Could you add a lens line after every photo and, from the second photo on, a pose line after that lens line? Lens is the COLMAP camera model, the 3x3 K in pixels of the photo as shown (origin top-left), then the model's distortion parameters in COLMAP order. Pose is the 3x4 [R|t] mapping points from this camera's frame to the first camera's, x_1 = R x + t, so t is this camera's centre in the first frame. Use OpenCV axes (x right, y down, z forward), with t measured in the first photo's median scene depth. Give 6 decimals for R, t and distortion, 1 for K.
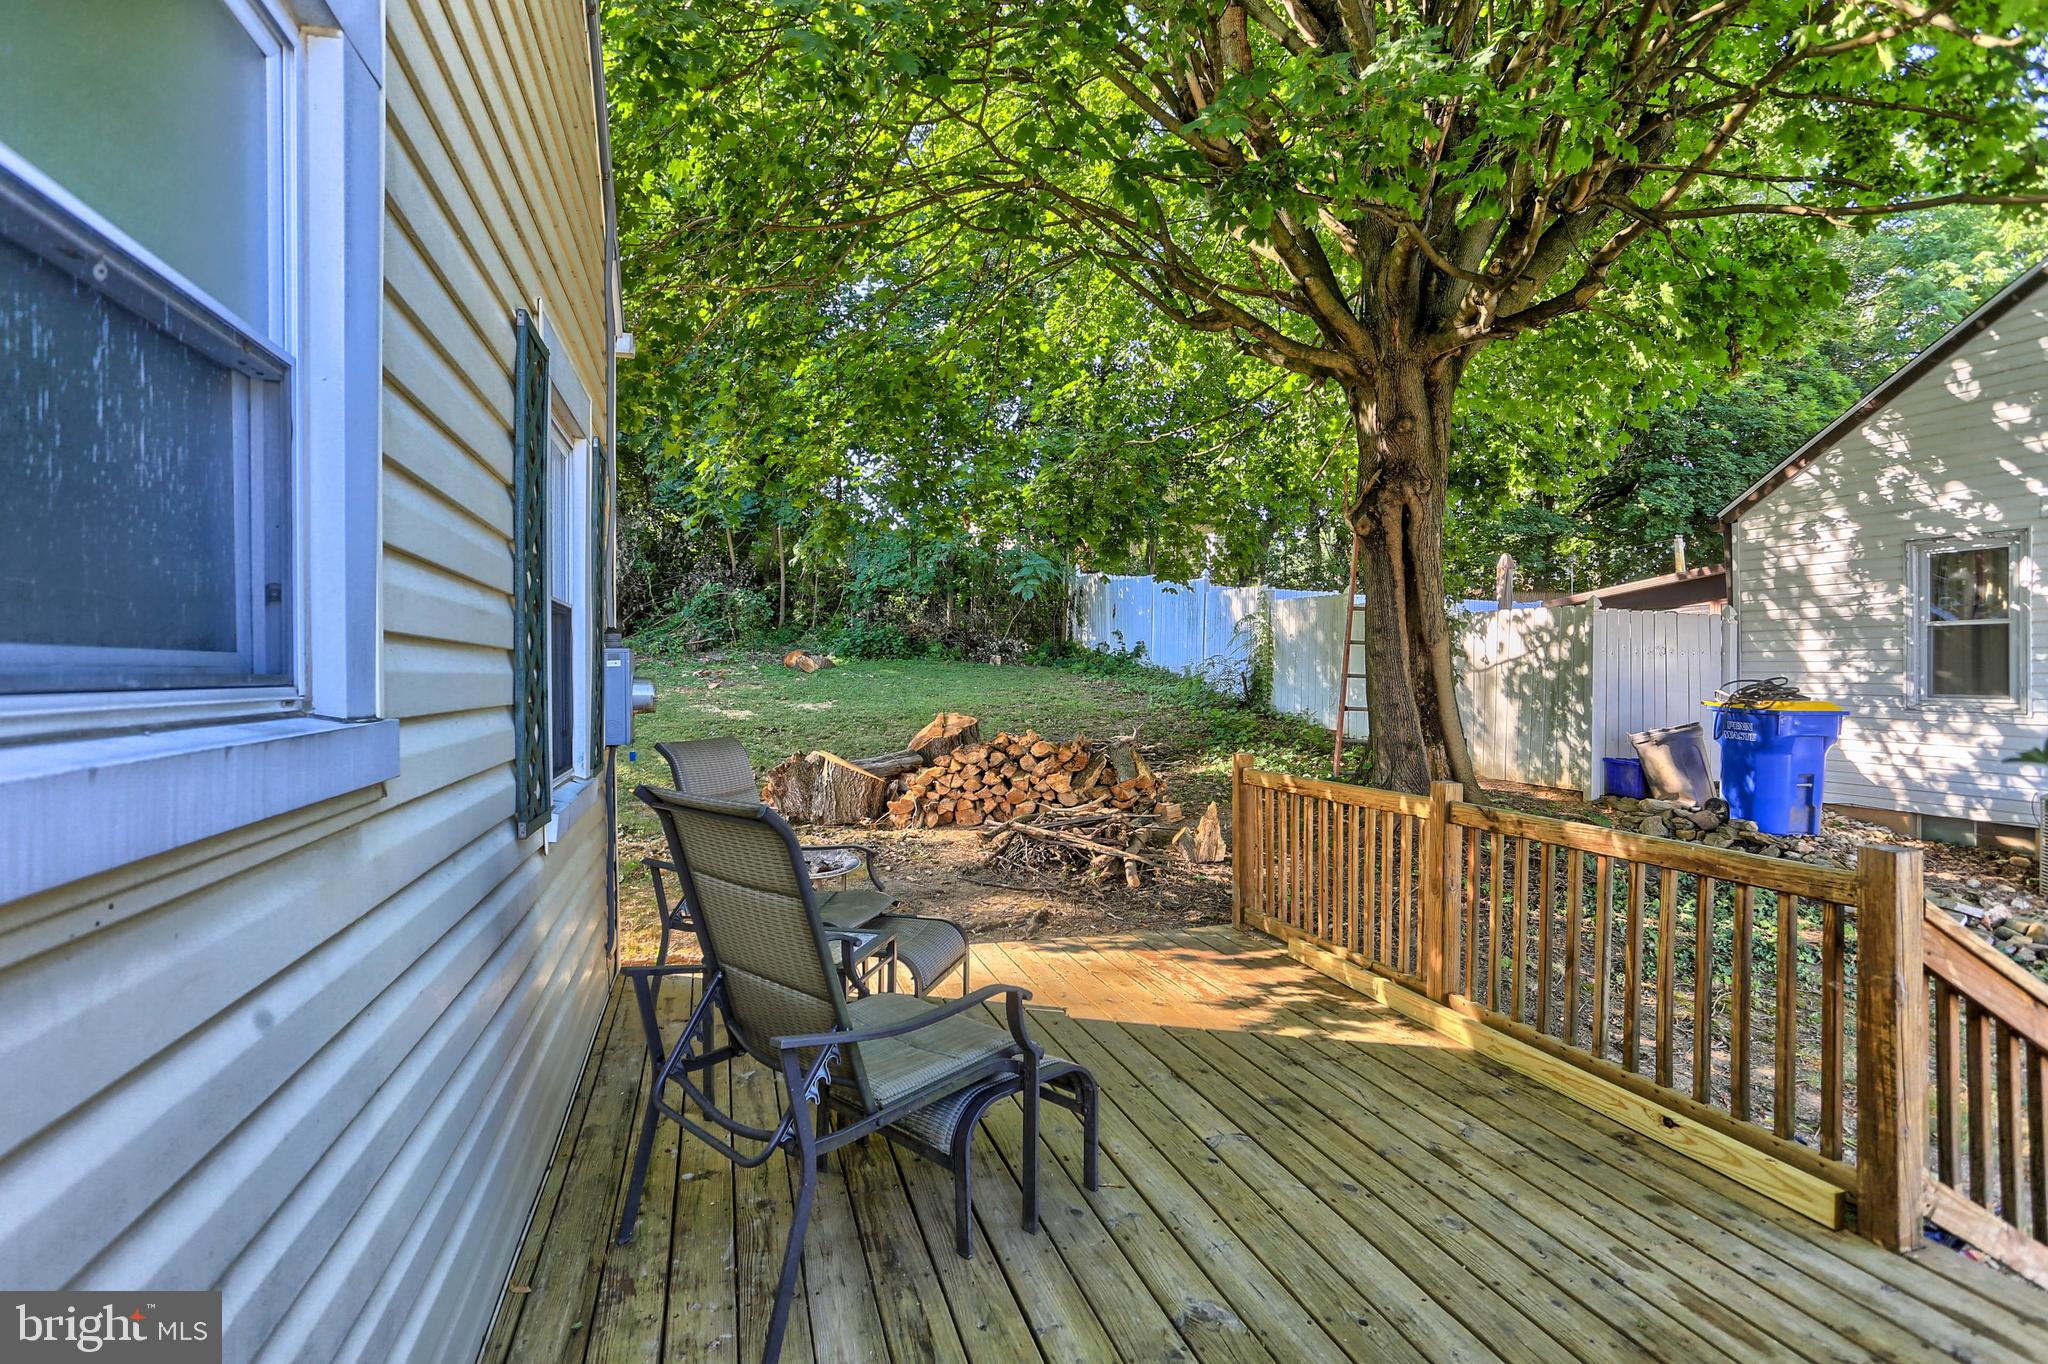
lens RADIAL K [[1031.4, 0, 1024.5], [0, 1031.4, 661.9], [0, 0, 1]] dist [-0.035560, 0.037908]
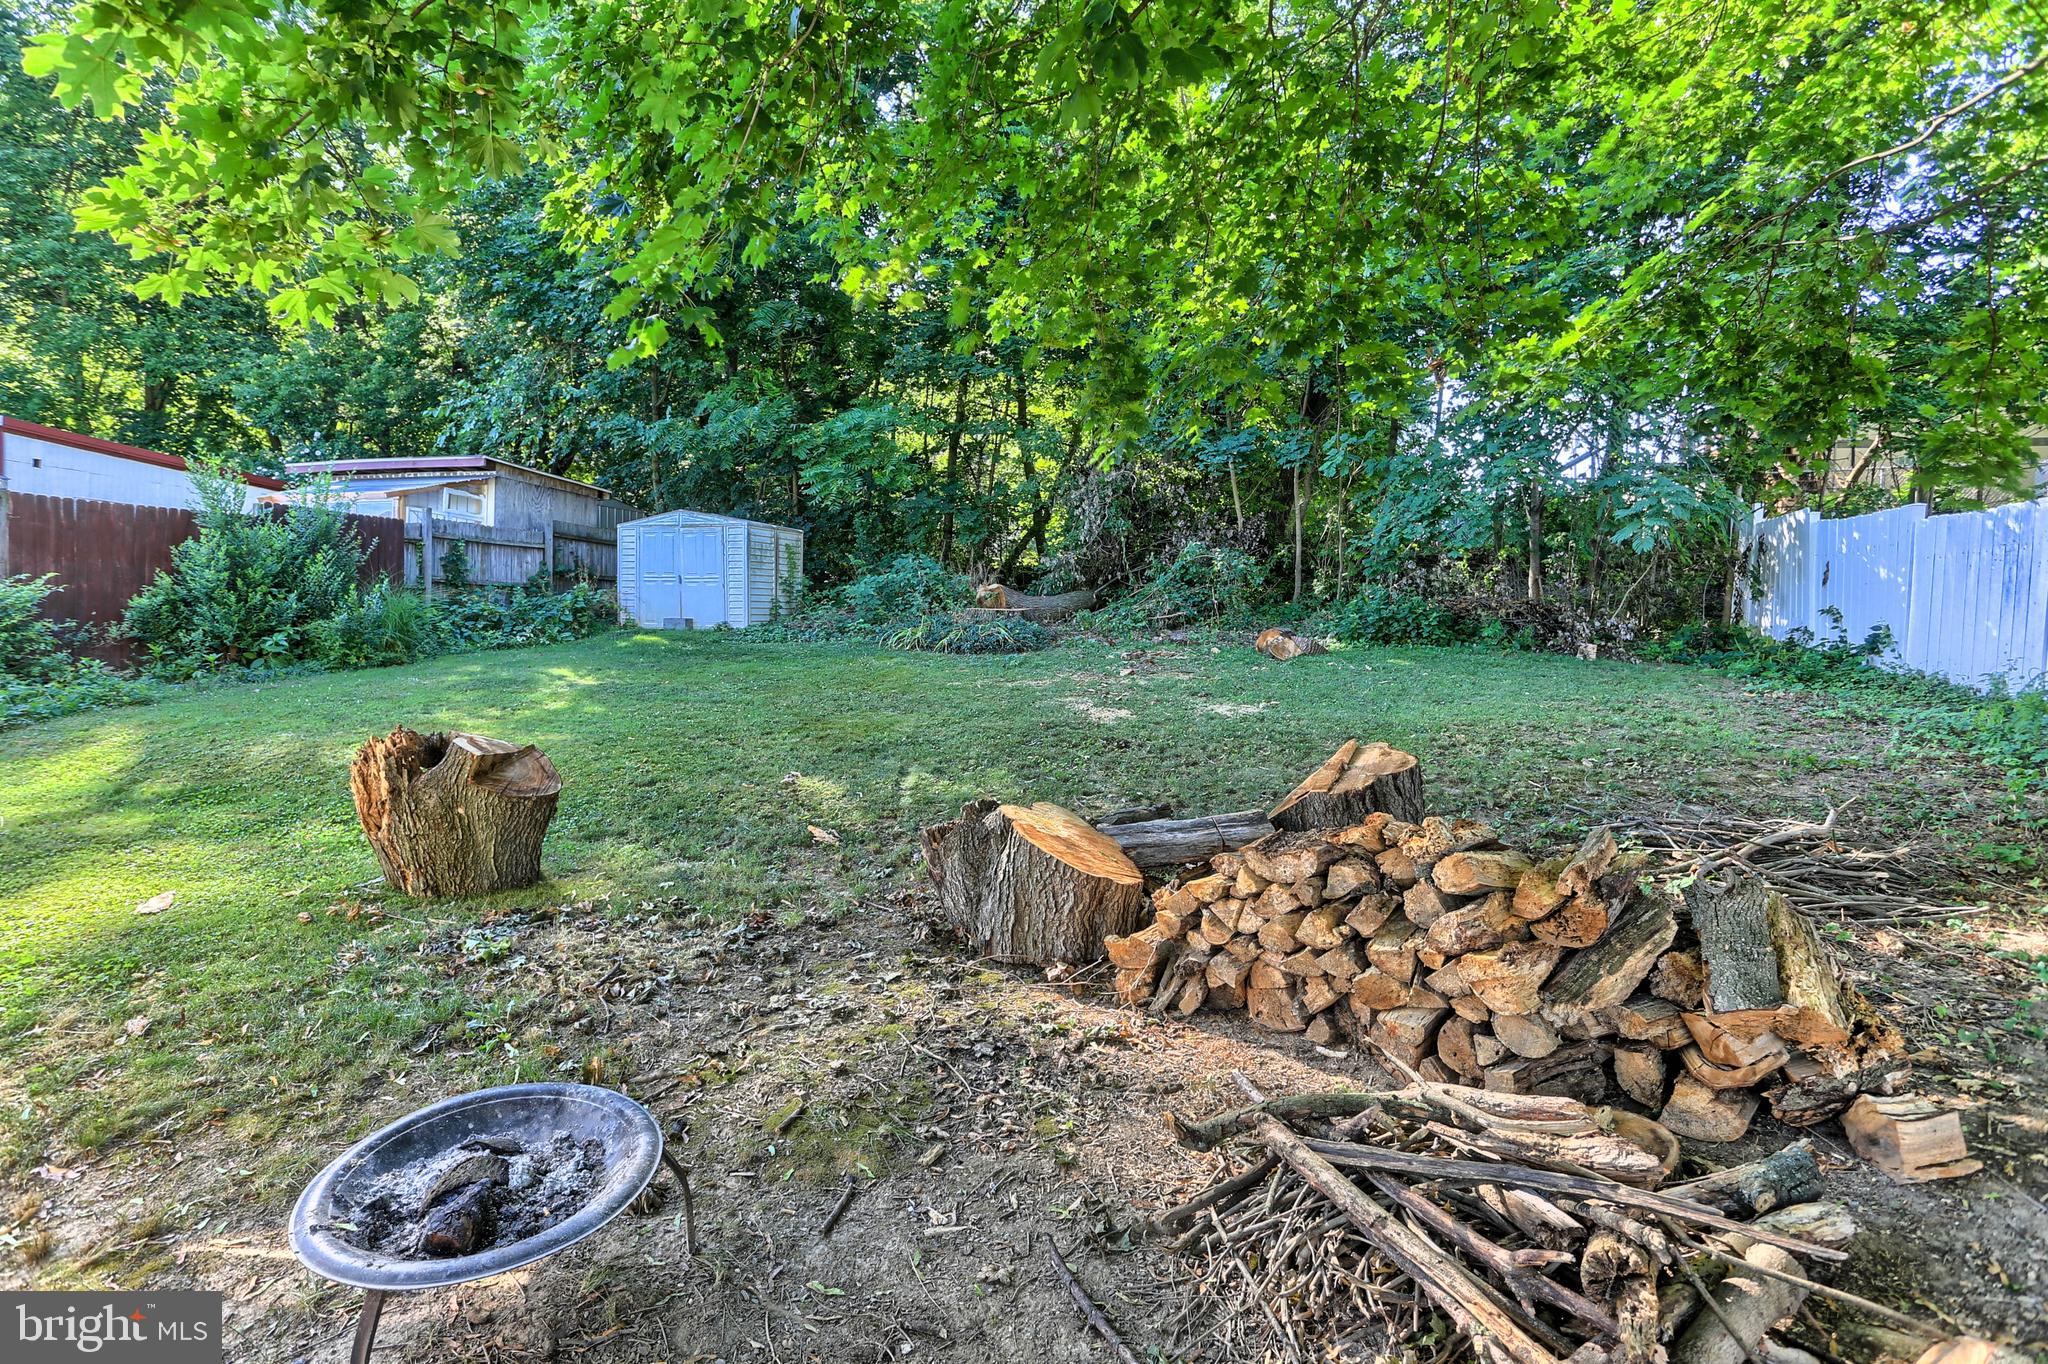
lens RADIAL K [[1031.4, 0, 1024.5], [0, 1031.4, 661.9], [0, 0, 1]] dist [-0.035560, 0.037908]
pose [[0.825530, 0.037474, -0.563113, 0.073882], [-0.031142, 0.999298, 0.020846, 0.004219], [0.563499, 0.000327, 0.826117, 0.491239]]
